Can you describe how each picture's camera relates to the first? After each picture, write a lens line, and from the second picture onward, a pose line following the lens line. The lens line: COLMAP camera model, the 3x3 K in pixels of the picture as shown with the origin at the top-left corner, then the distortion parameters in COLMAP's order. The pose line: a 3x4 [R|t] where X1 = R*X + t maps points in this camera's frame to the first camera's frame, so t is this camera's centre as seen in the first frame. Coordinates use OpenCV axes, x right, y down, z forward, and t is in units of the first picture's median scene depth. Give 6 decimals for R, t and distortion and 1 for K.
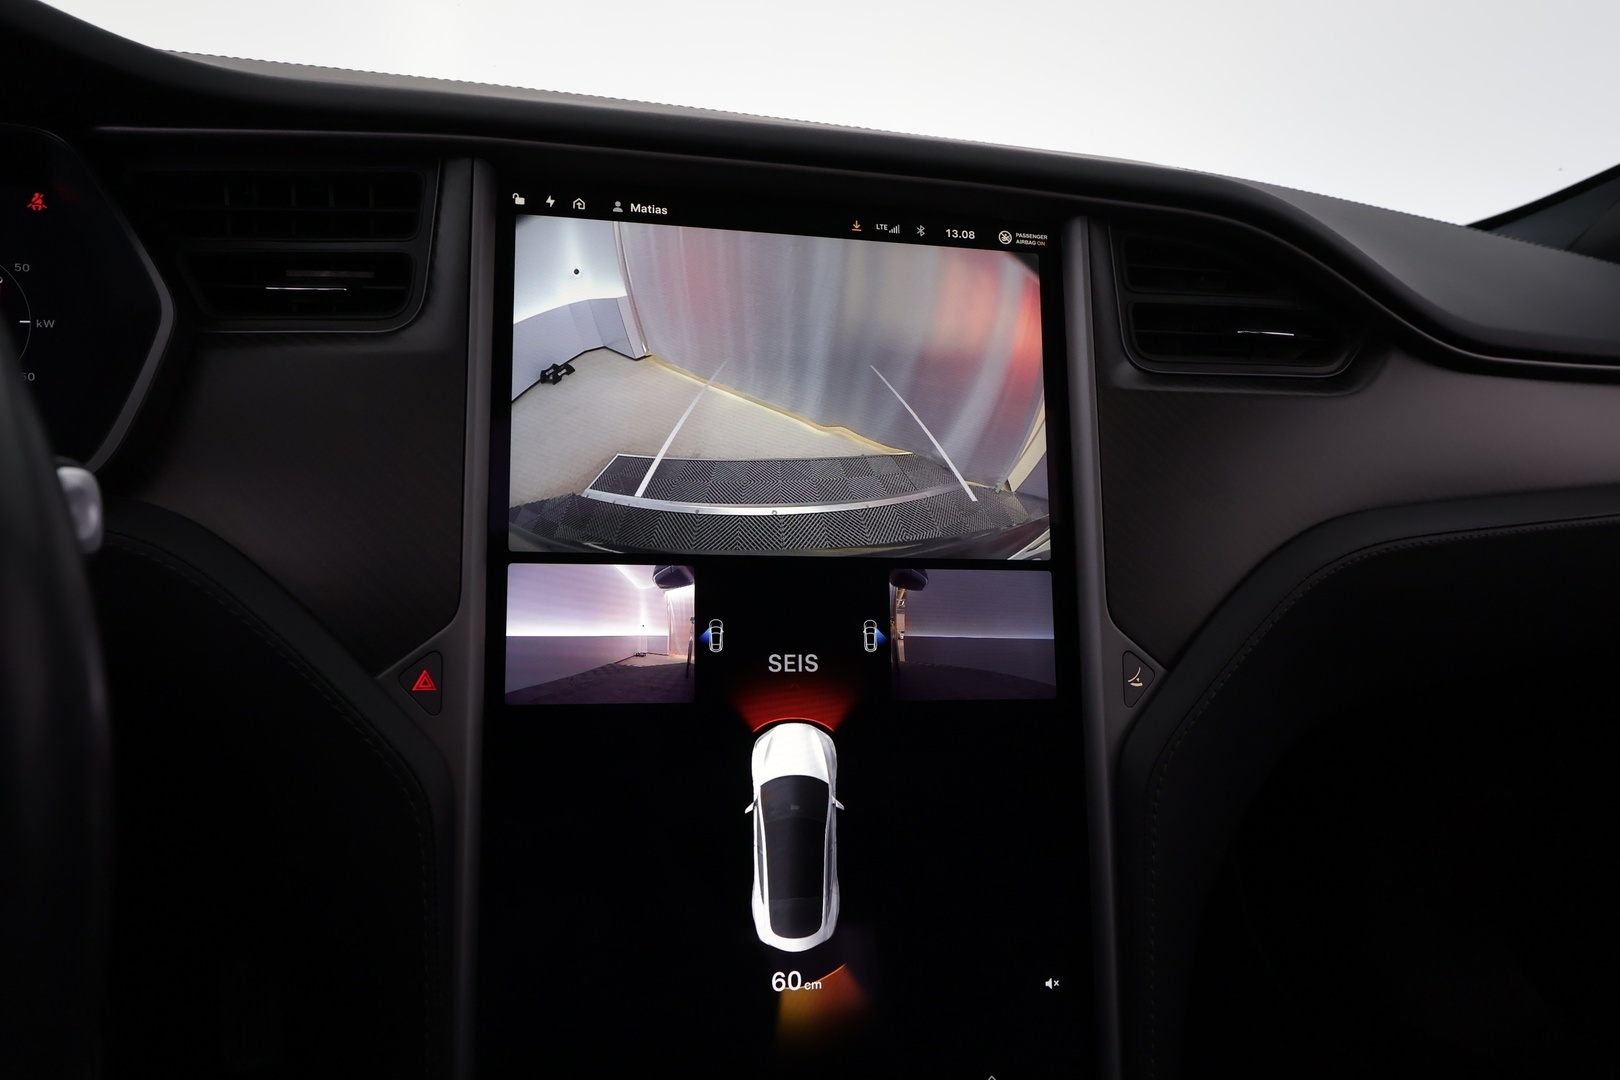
lens RADIAL K [[1249.9, 0, 808.5], [0, 1249.9, 525.3], [0, 0, 1]] dist [0.008194, -0.006652]
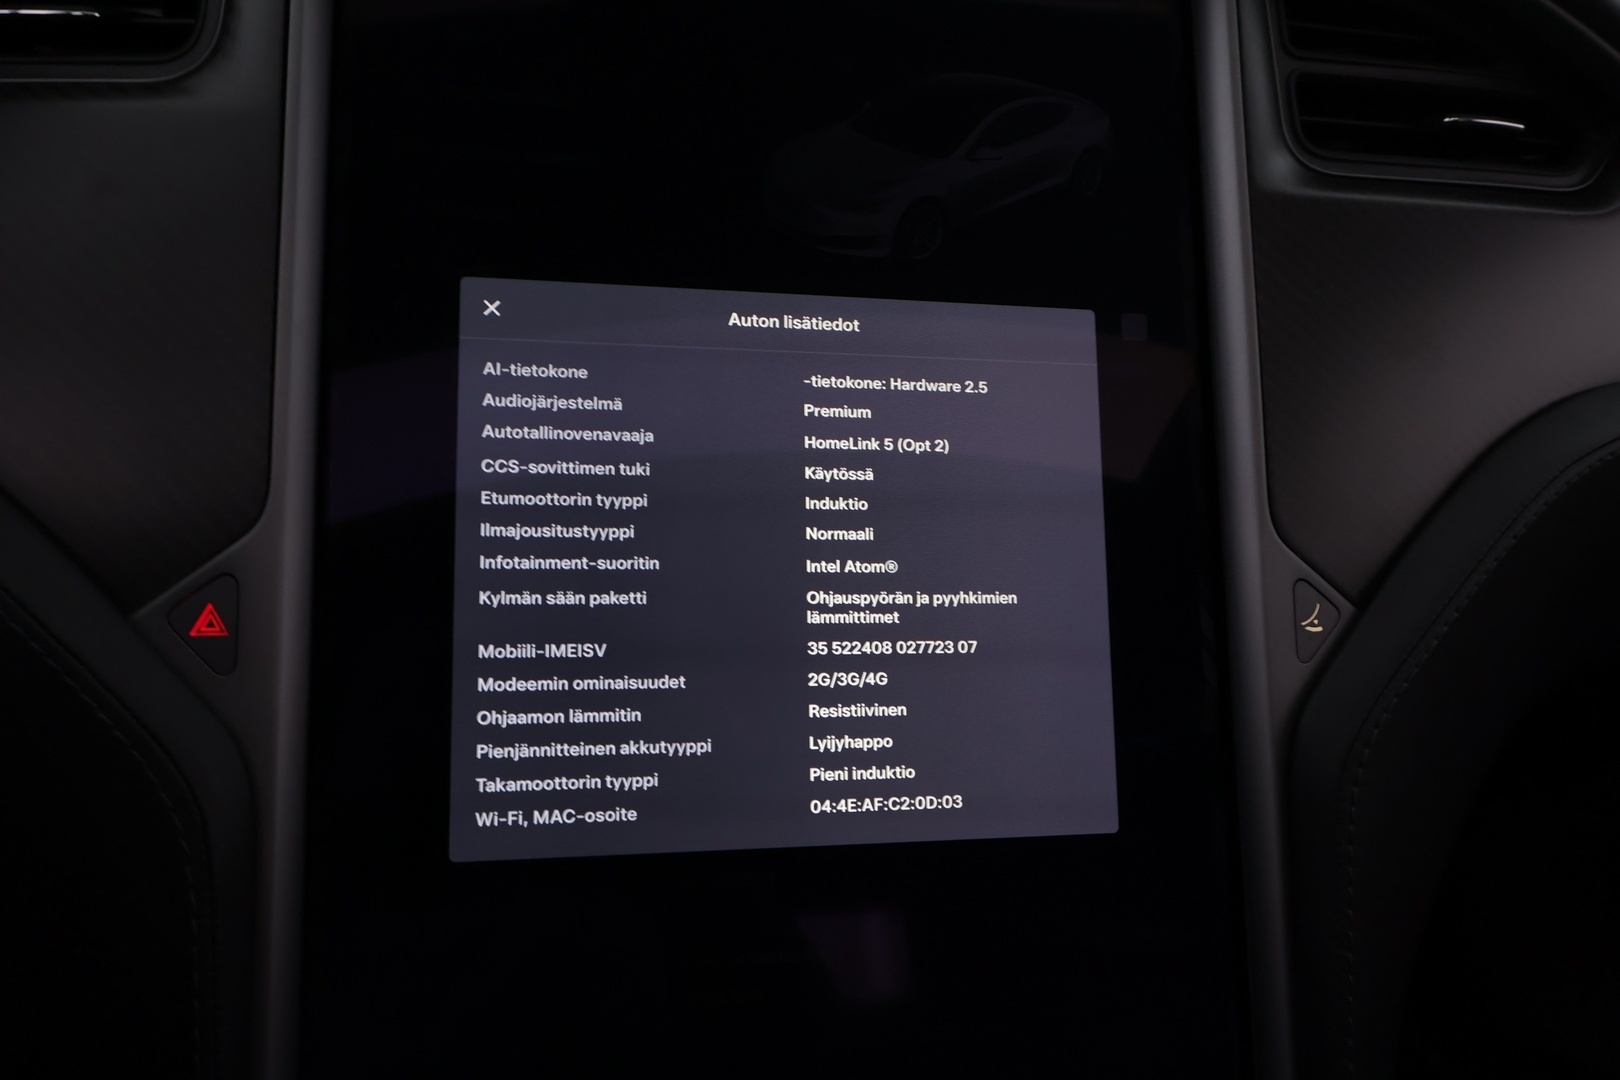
lens RADIAL K [[1249.9, 0, 803.6], [0, 1249.9, 518.2], [0, 0, 1]] dist [0.008194, -0.006652]
pose [[0.999766, -0.004615, -0.021119, 0.004409], [0.005023, 0.999801, 0.019311, 0.053722], [0.021026, -0.019413, 0.999590, 0.327545]]
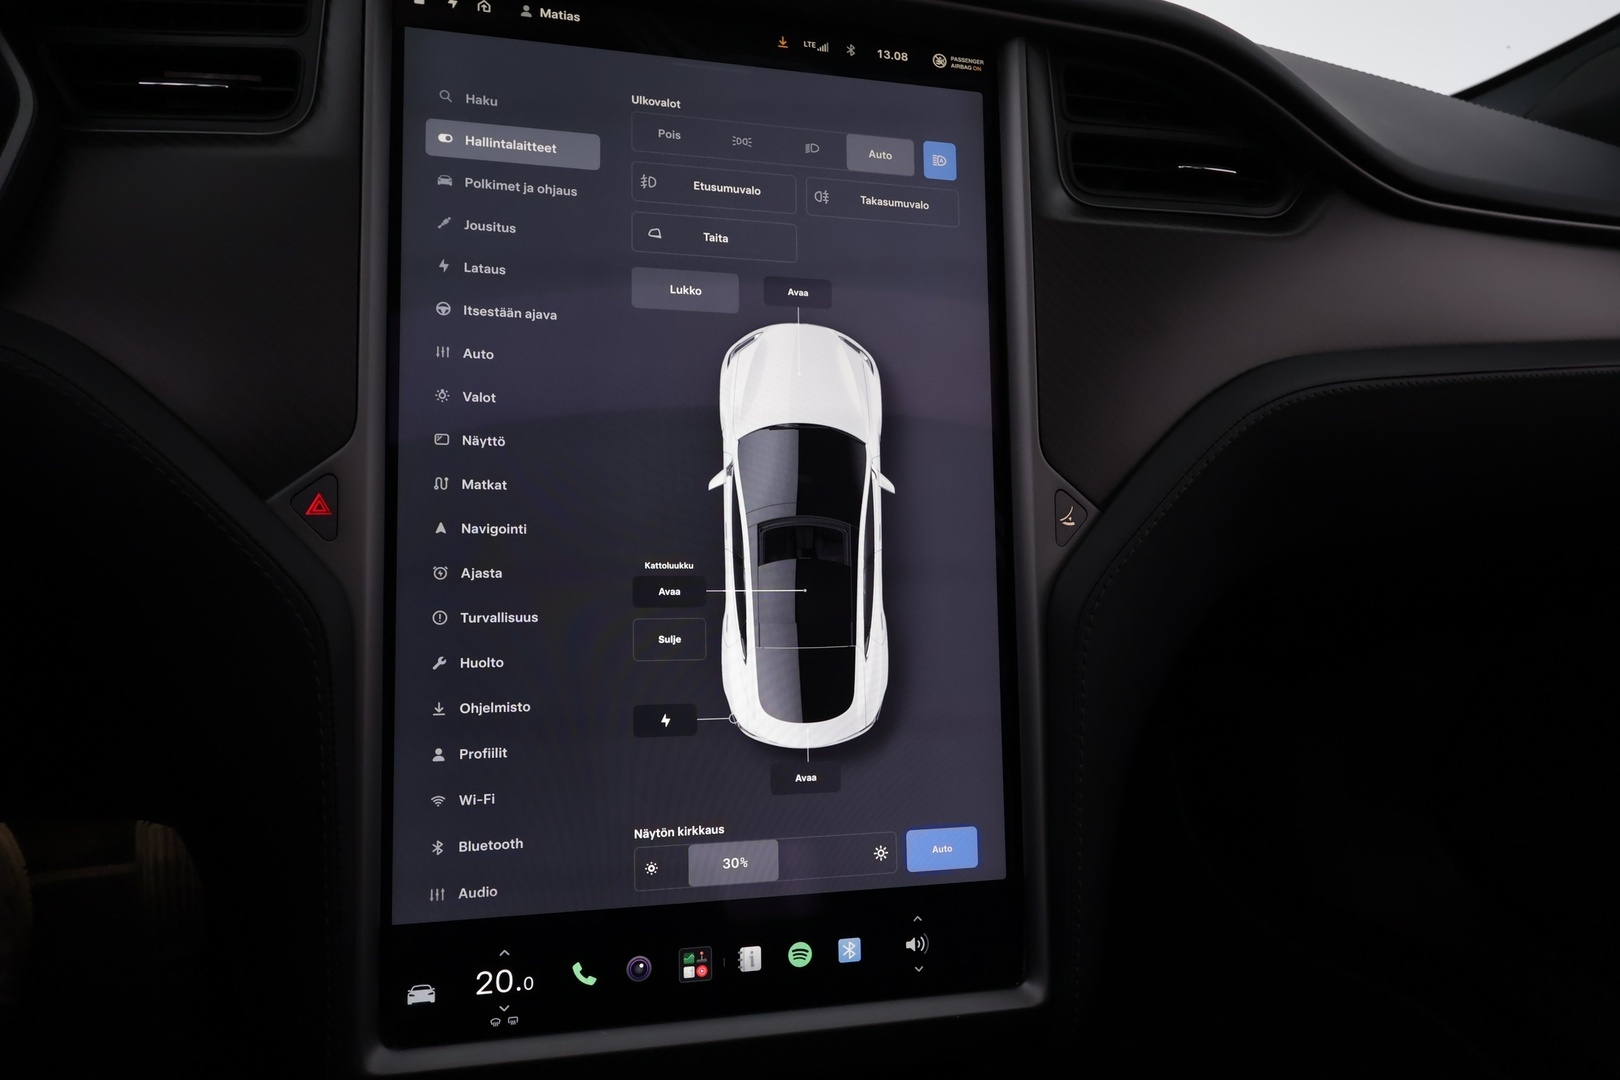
lens RADIAL K [[1249.9, 0, 809.9], [0, 1249.9, 518.7], [0, 0, 1]] dist [0.008194, -0.006652]
pose [[0.999100, 0.000729, 0.042418, 0.019600], [-0.002938, 0.998642, 0.052021, 0.073214], [-0.042322, -0.052099, 0.997745, 0.037435]]
